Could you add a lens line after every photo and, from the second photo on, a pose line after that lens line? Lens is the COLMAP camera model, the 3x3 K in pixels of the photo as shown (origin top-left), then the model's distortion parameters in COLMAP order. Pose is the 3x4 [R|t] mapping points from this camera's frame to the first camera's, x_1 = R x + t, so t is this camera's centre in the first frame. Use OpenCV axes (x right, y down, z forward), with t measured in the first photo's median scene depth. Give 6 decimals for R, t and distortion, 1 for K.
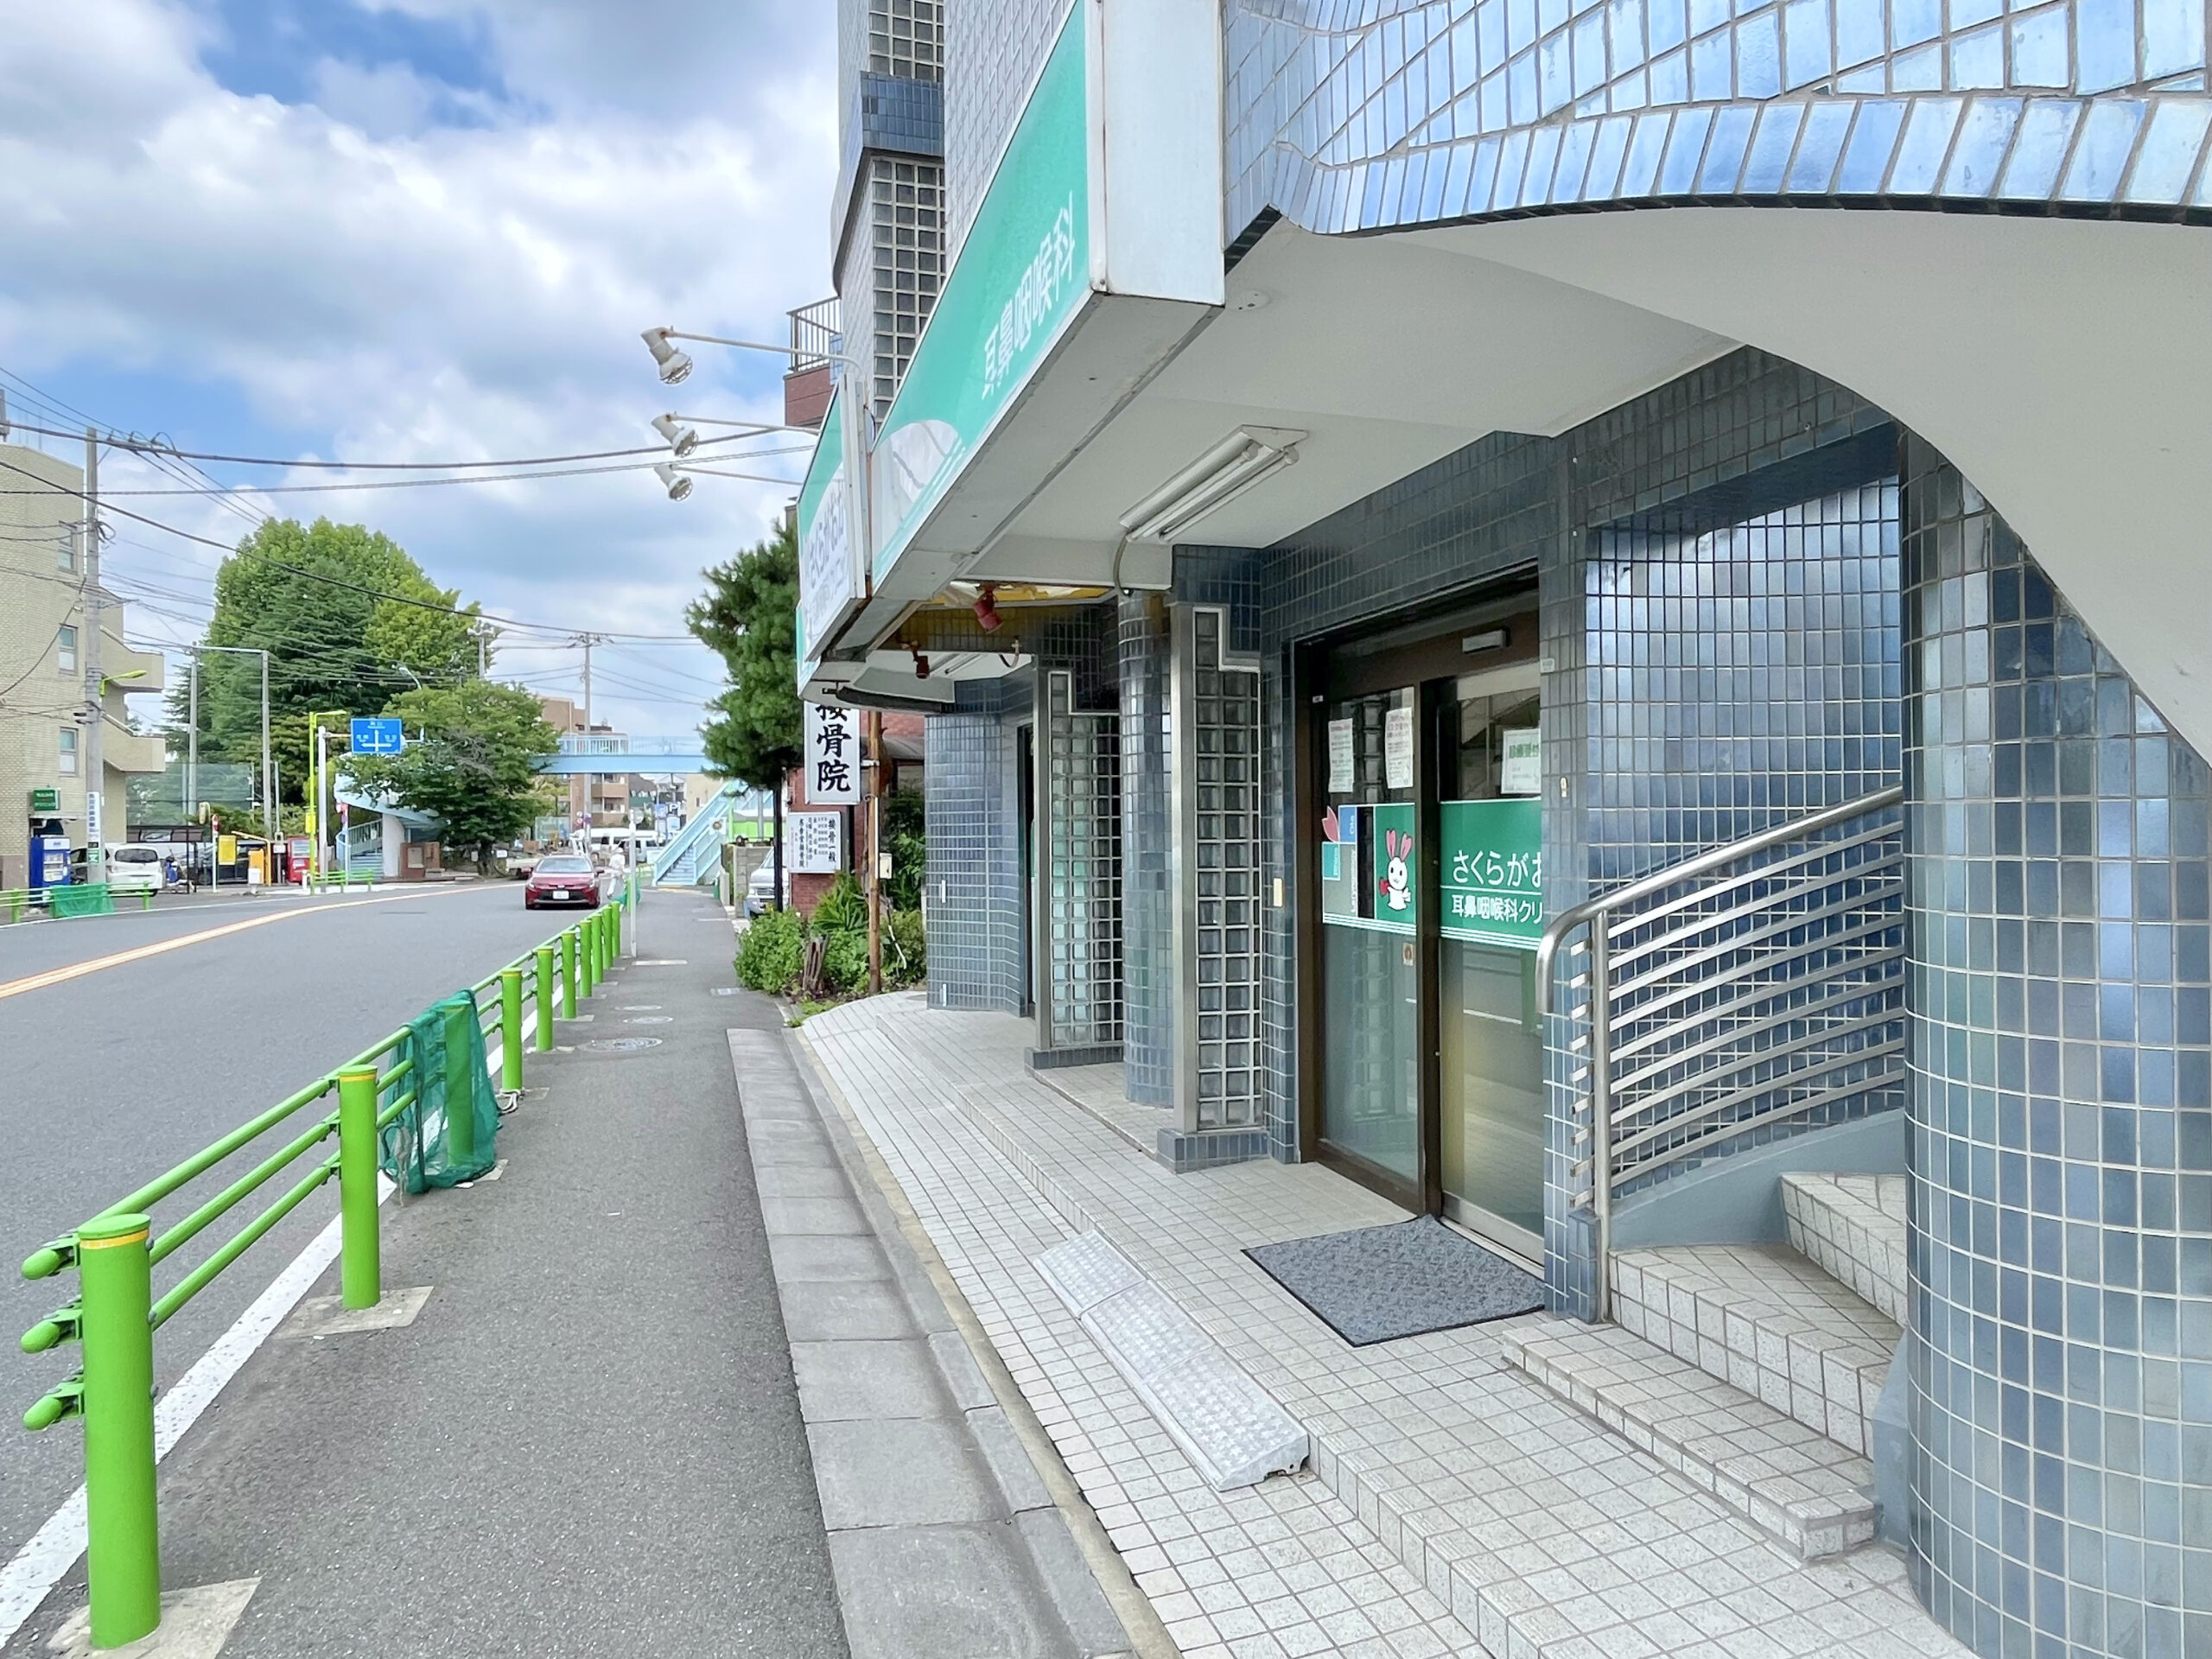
lens RADIAL K [[1338.3, 0, 1106.0], [0, 1338.3, 829.5], [0, 0, 1]] dist [-0.001355, -0.000683]
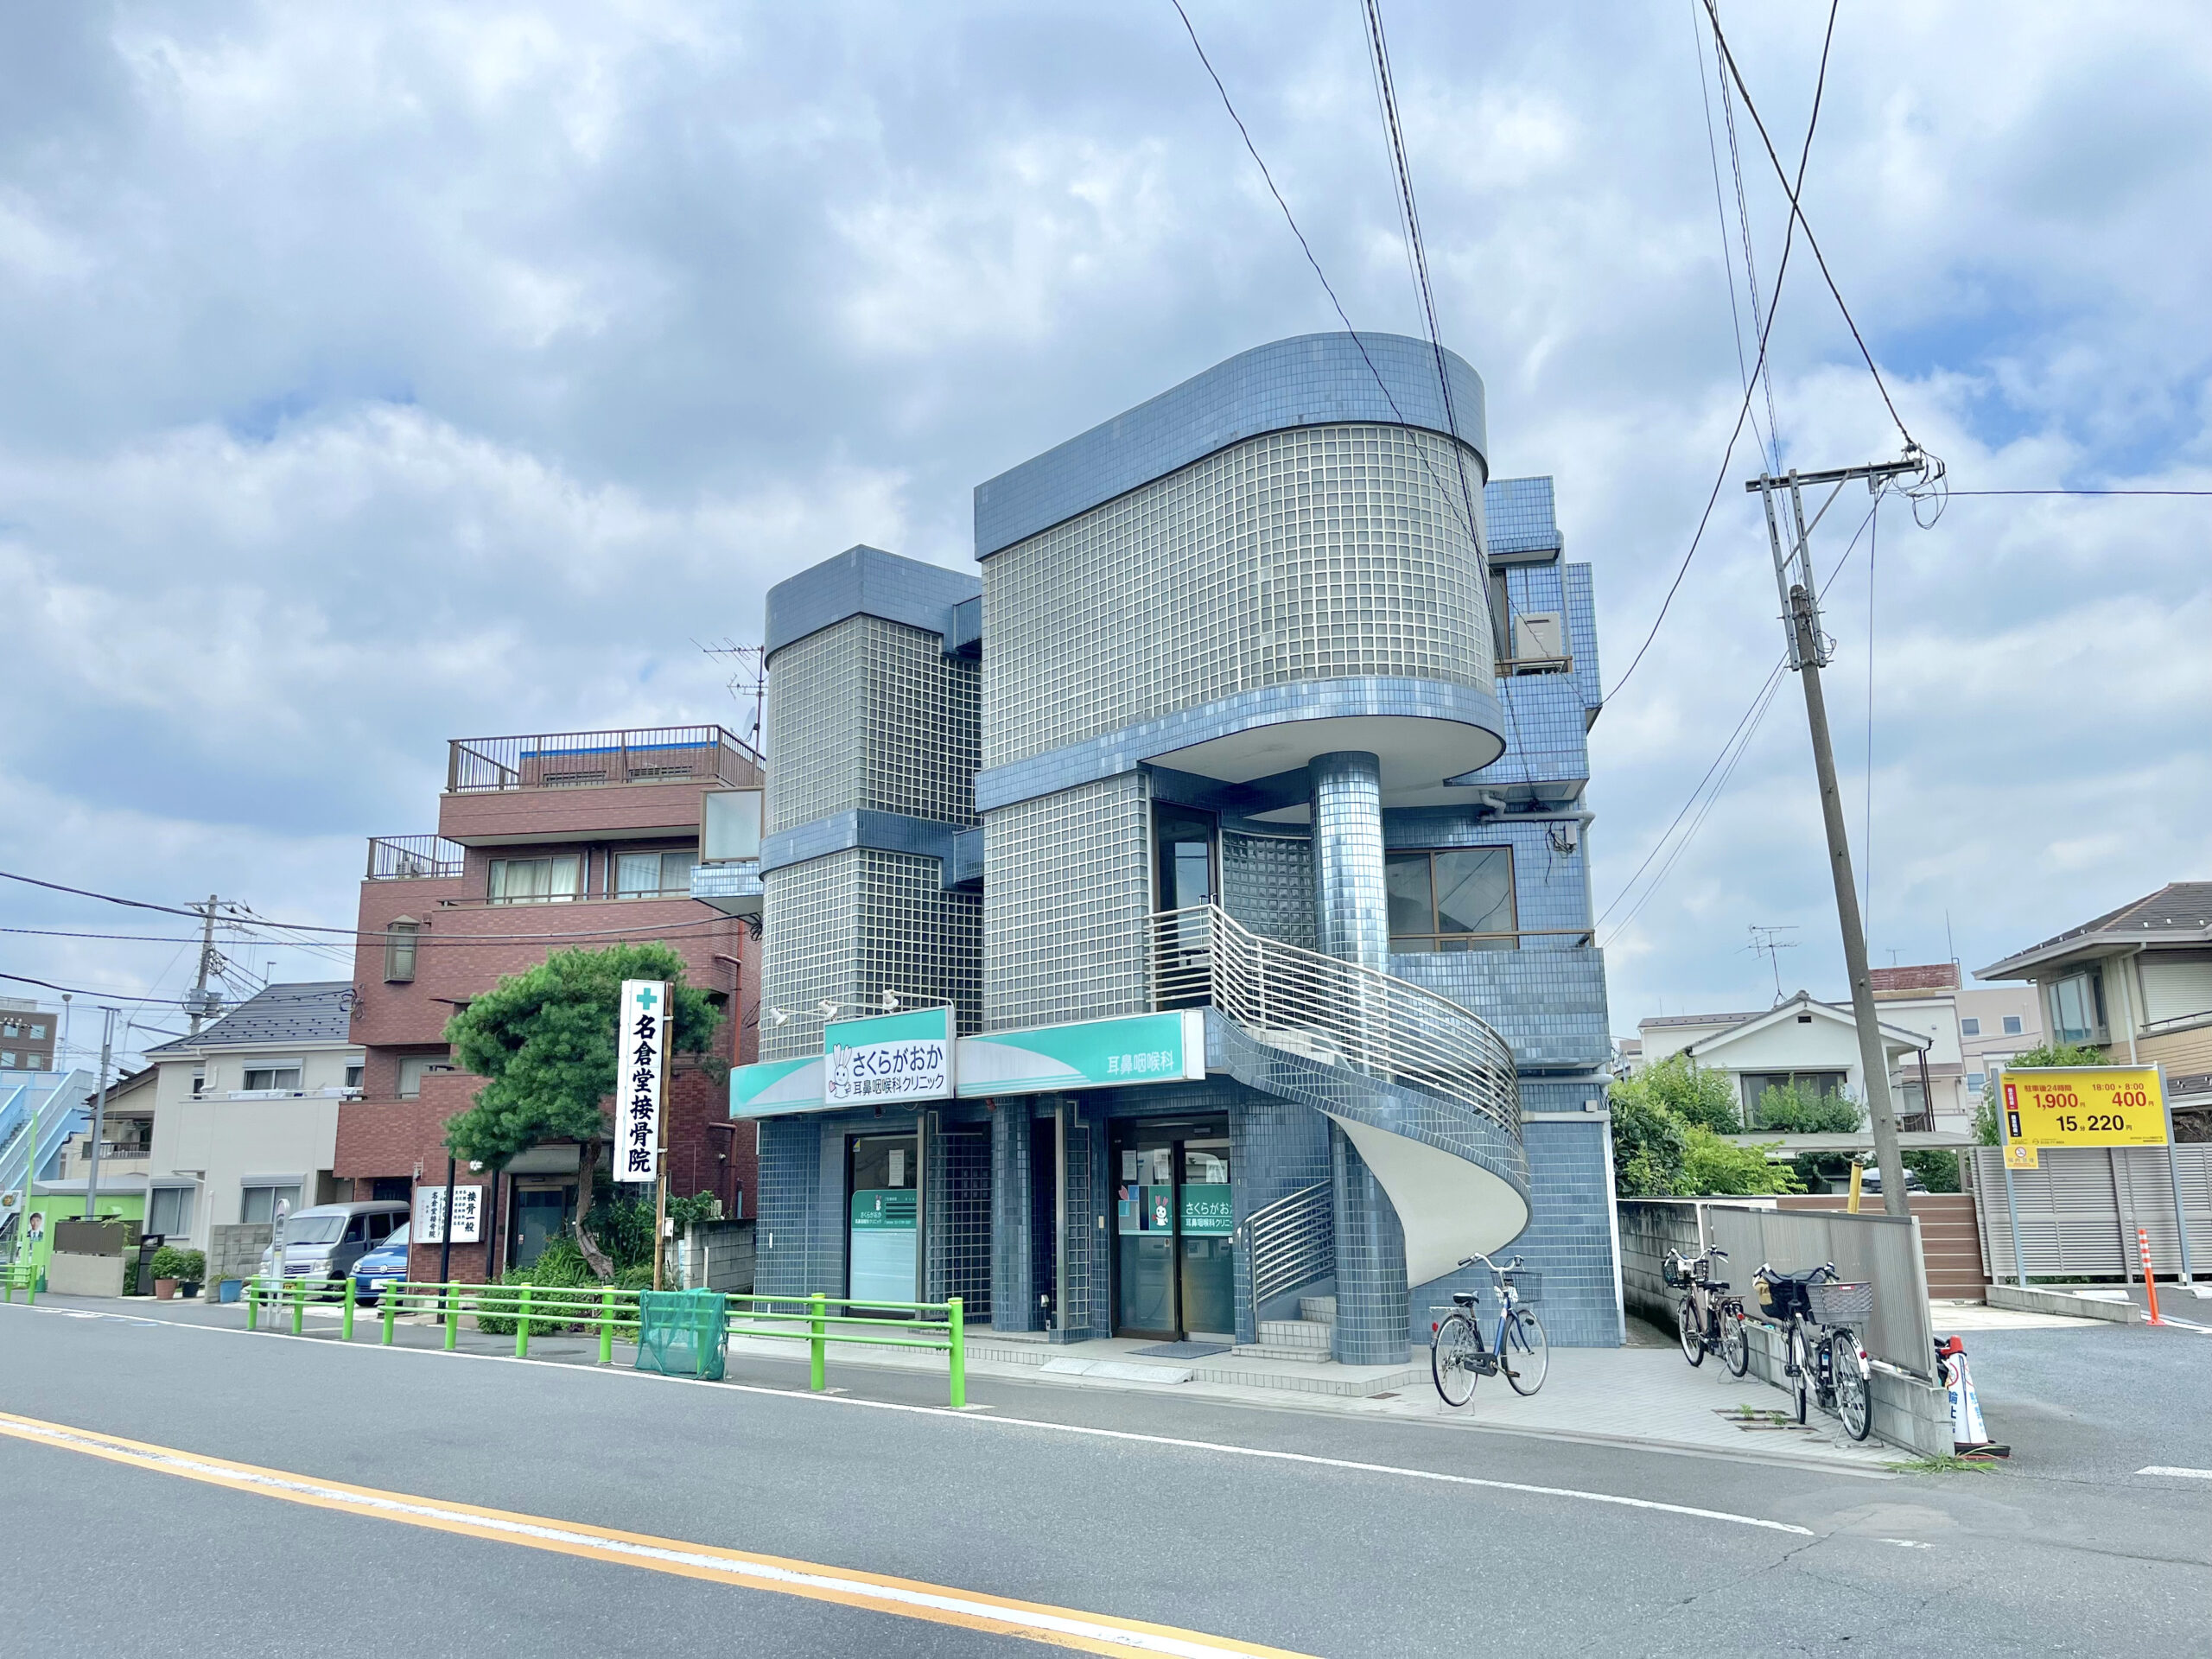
lens RADIAL K [[1699.3, 0, 1102.5], [0, 1699.3, 793.7], [0, 0, 1]] dist [0.014041, -0.003884]
pose [[0.902361, 0.087952, 0.421912, -1.475639], [0.011319, 0.973781, -0.227204, -0.011126], [-0.430833, 0.209796, 0.877706, -2.231842]]
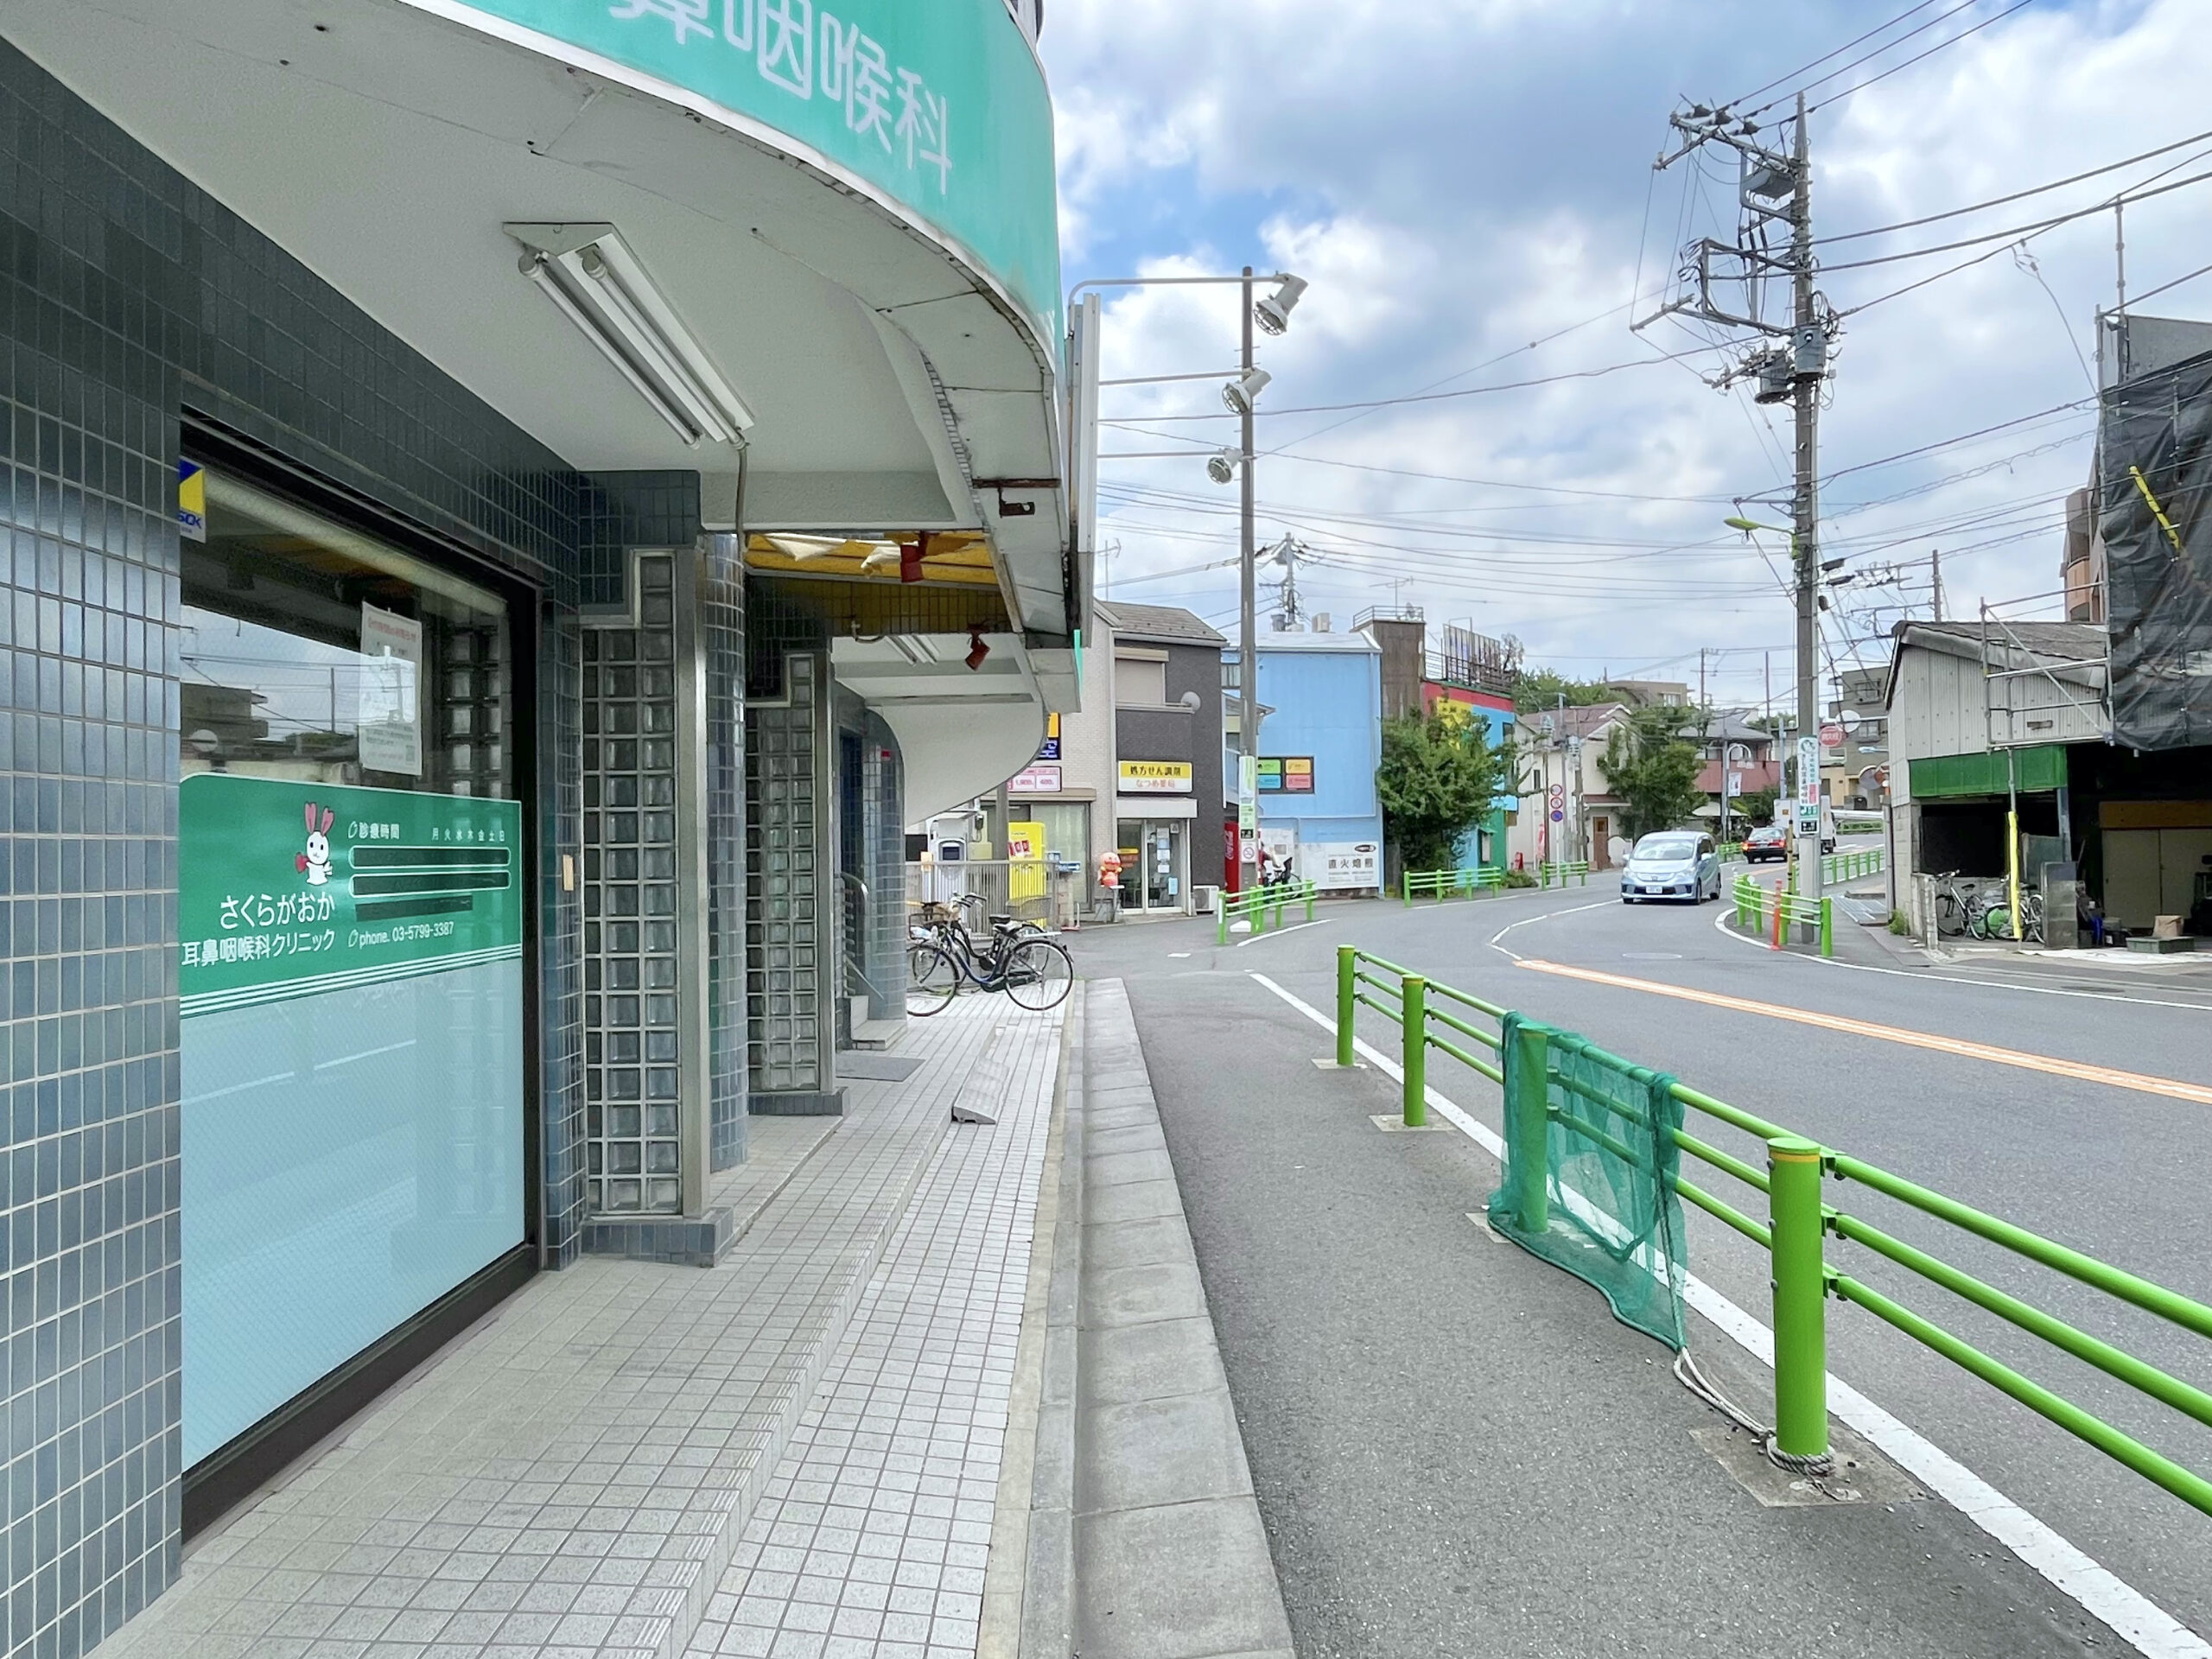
lens RADIAL K [[1338.3, 0, 1106.0], [0, 1338.3, 829.5], [0, 0, 1]] dist [-0.001355, -0.000683]
pose [[-0.960950, 0.008948, 0.276578, -0.632267], [0.003579, 0.999795, -0.019910, -0.011692], [-0.276699, -0.018143, -0.960785, 1.754278]]
